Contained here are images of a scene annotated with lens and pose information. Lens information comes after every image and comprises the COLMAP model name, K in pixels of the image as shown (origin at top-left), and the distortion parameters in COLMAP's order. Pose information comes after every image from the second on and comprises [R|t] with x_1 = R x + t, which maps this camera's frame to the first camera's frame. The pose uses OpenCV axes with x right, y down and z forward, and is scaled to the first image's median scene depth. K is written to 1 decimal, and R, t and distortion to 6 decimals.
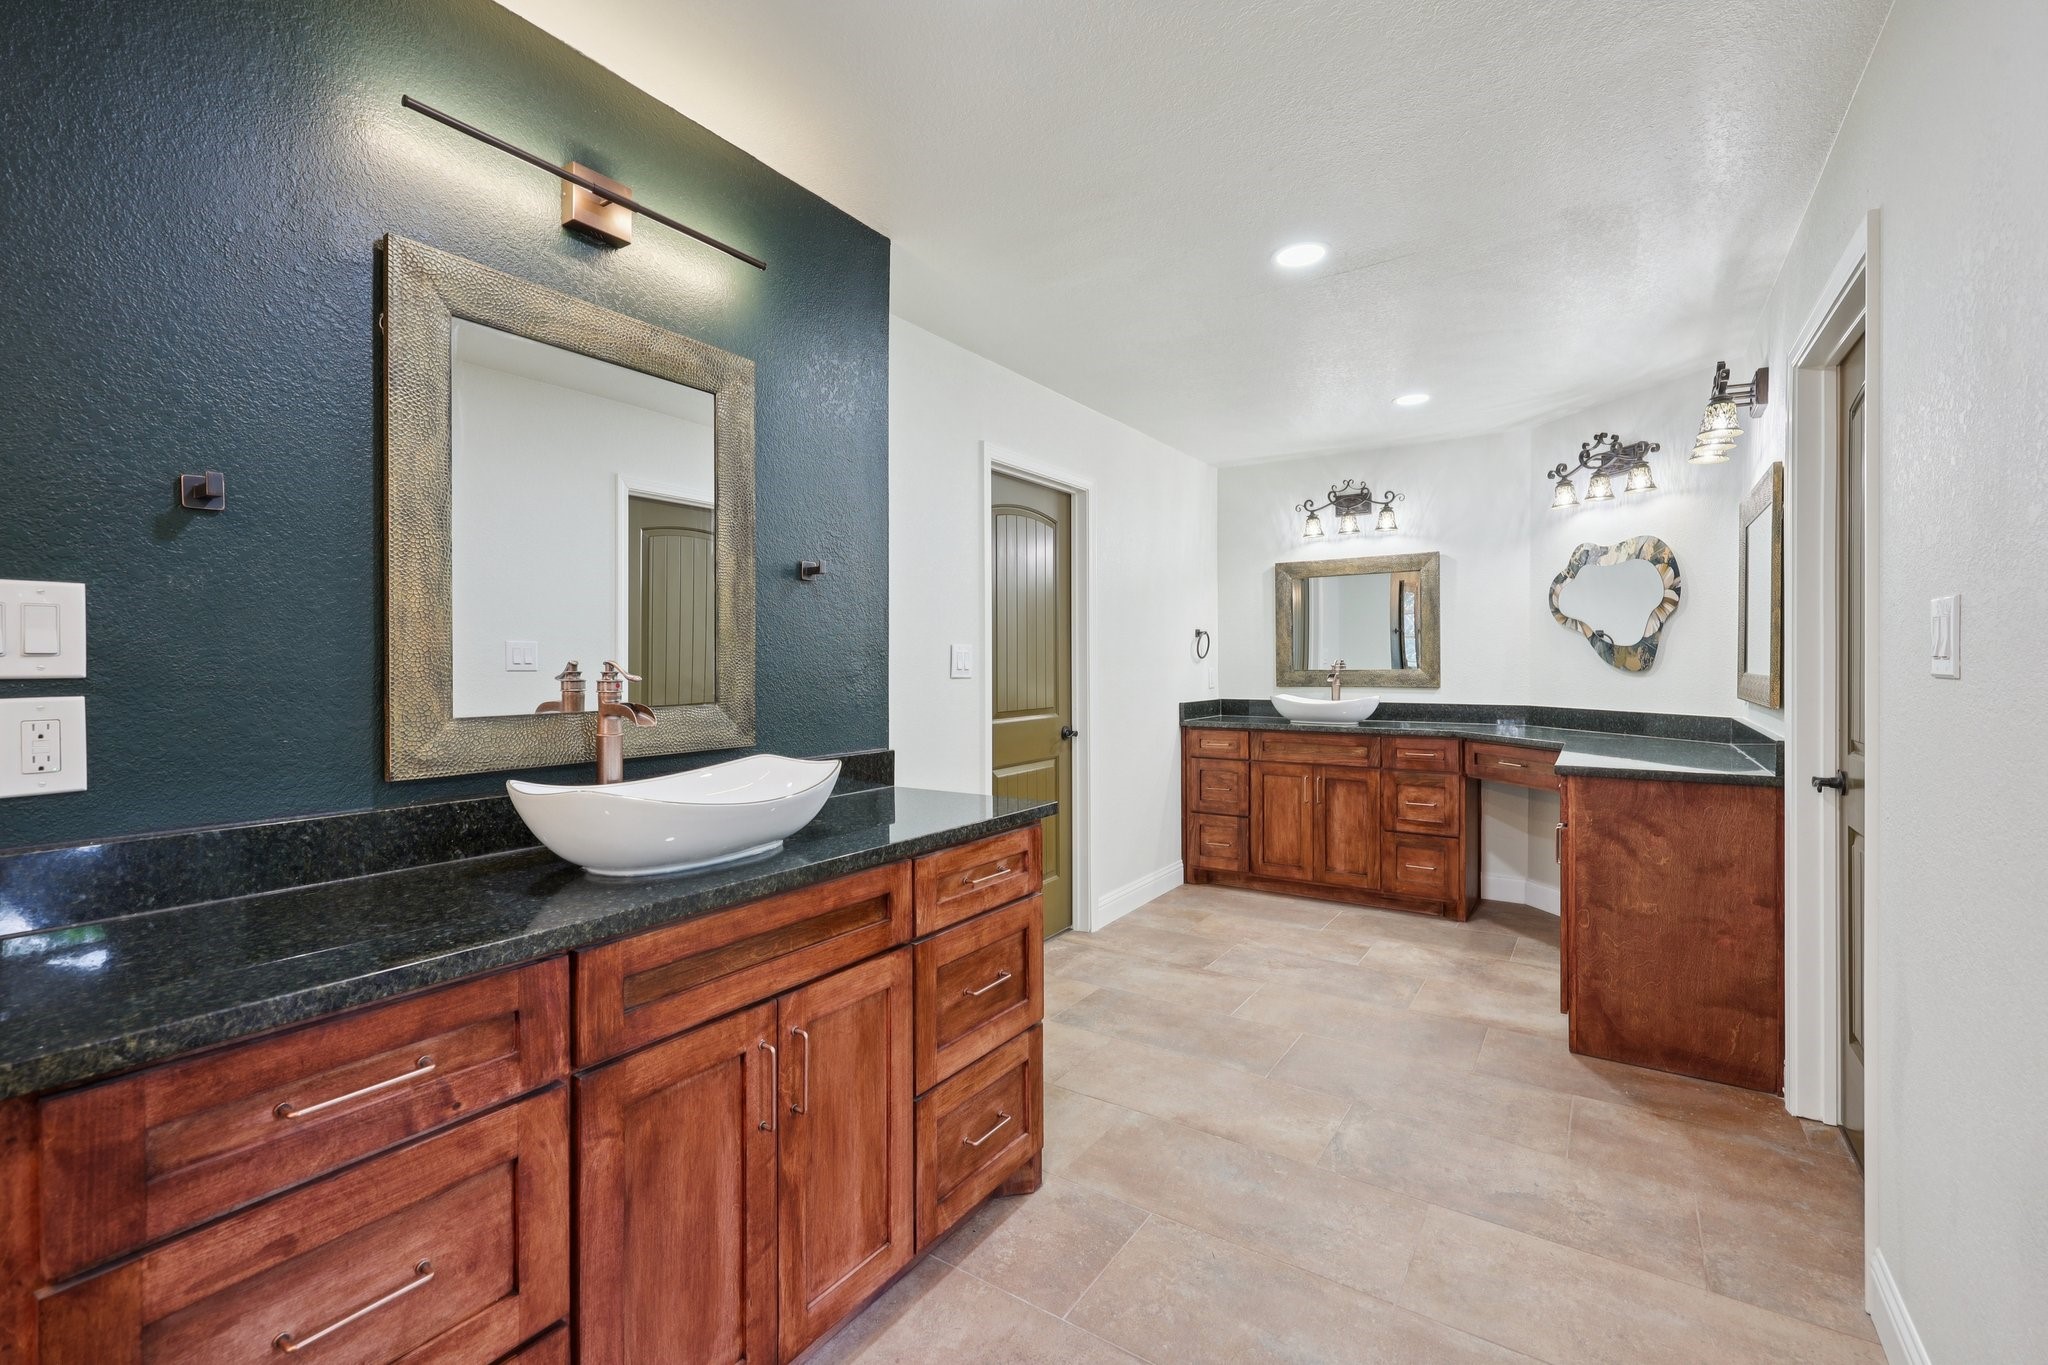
lens RADIAL K [[864.2, 0, 1027.8], [0, 864.2, 667.8], [0, 0, 1]] dist [-0.000947, -0.000285]
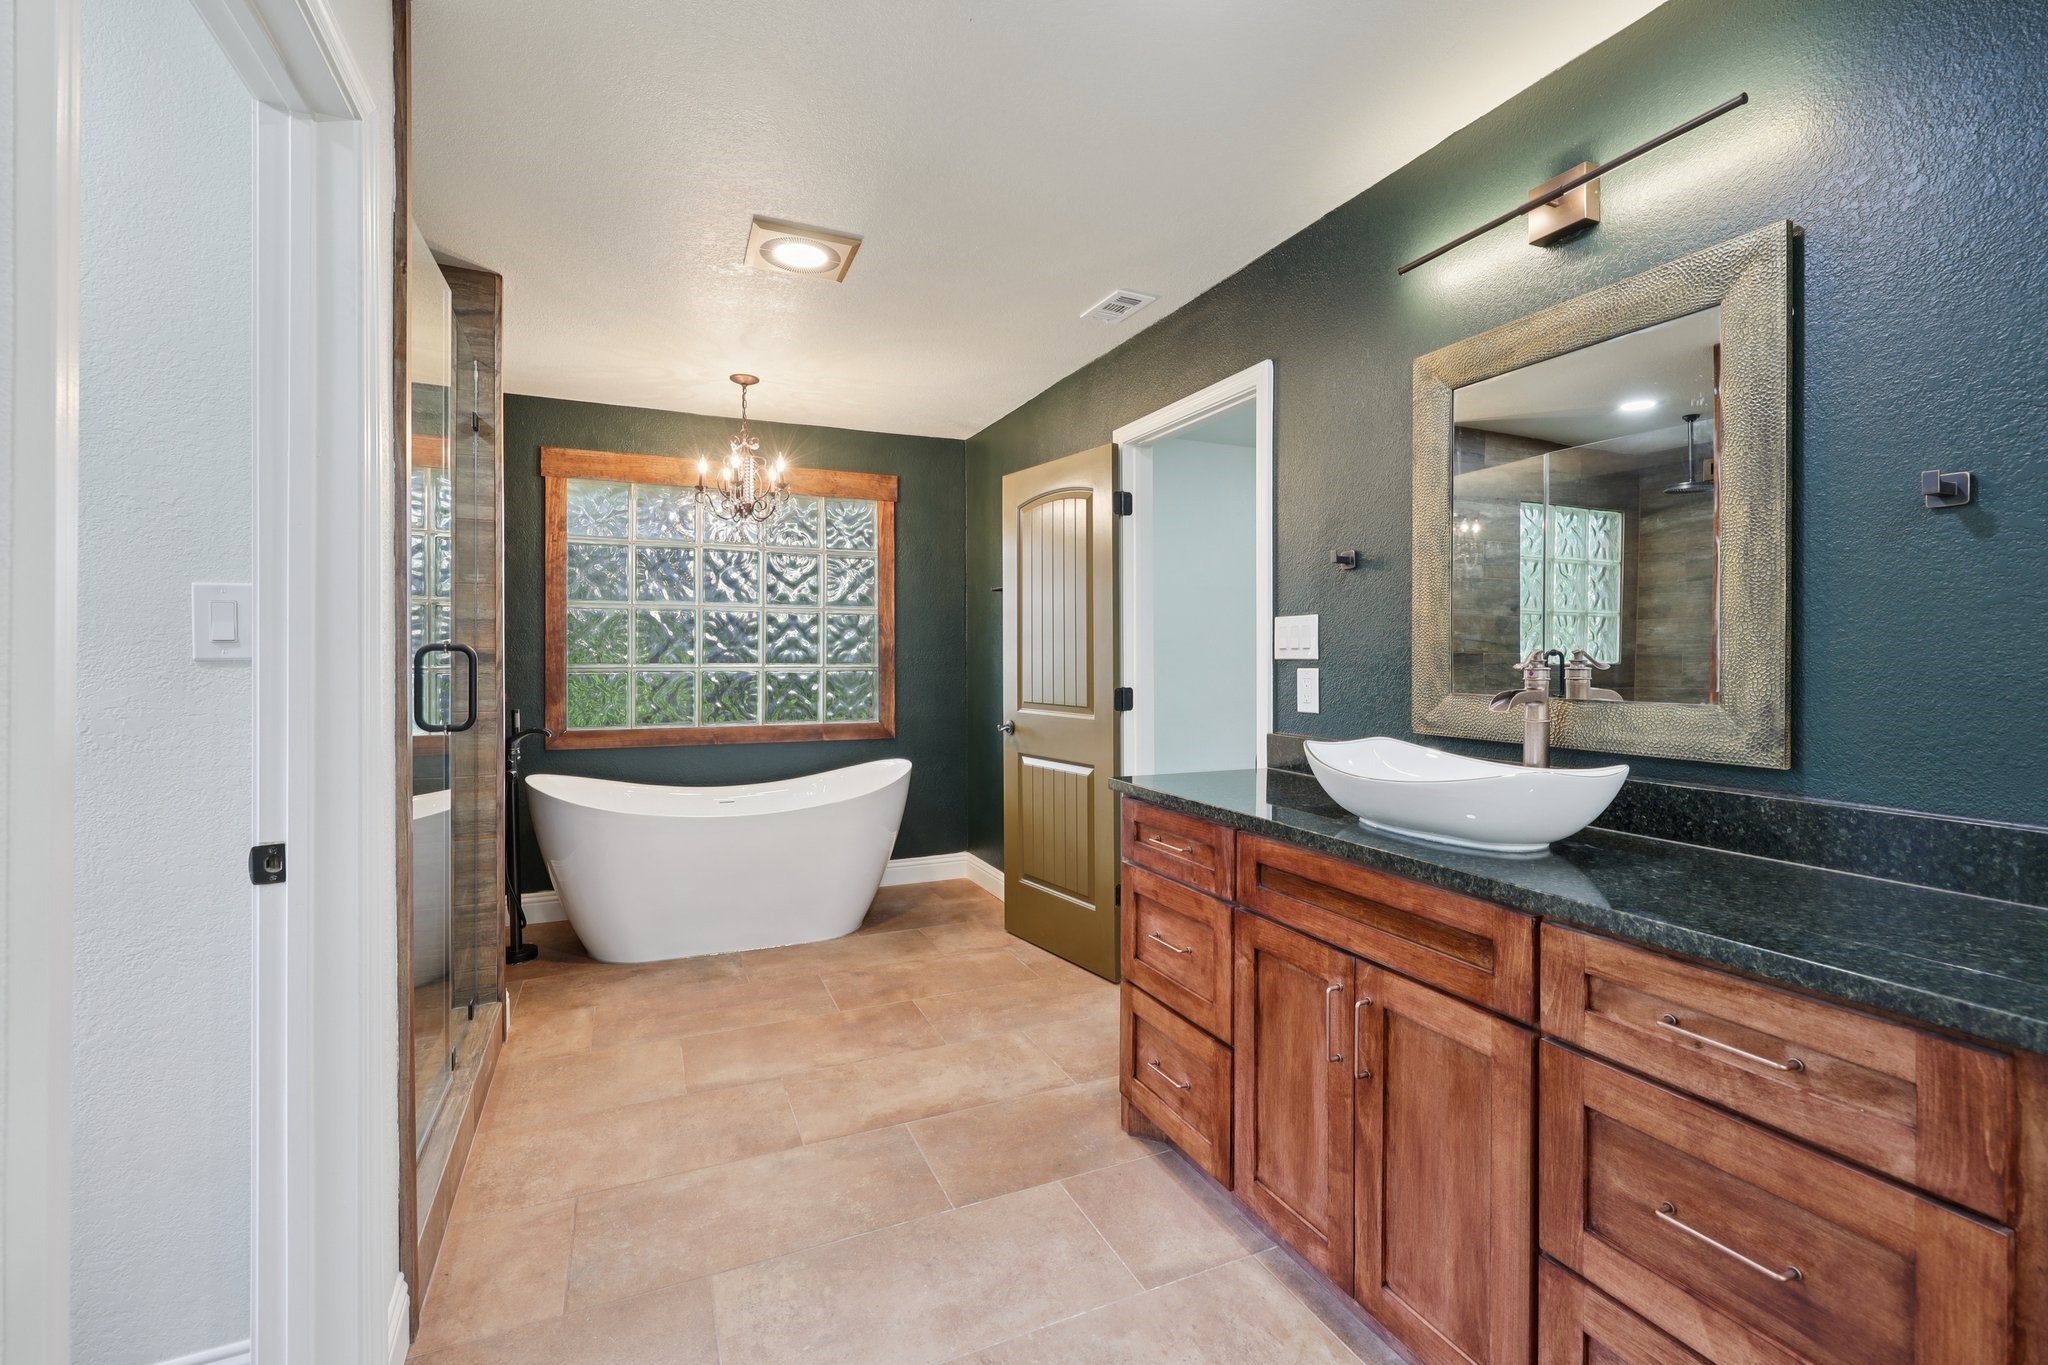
lens RADIAL K [[838.9, 0, 1016.2], [0, 838.9, 644.7], [0, 0, 1]] dist [0.002084, -0.000156]
pose [[-0.520260, -0.006927, -0.853980, 0.759242], [-0.001418, 0.999973, -0.007247, -0.006380], [0.854007, -0.002560, -0.520256, 1.063758]]
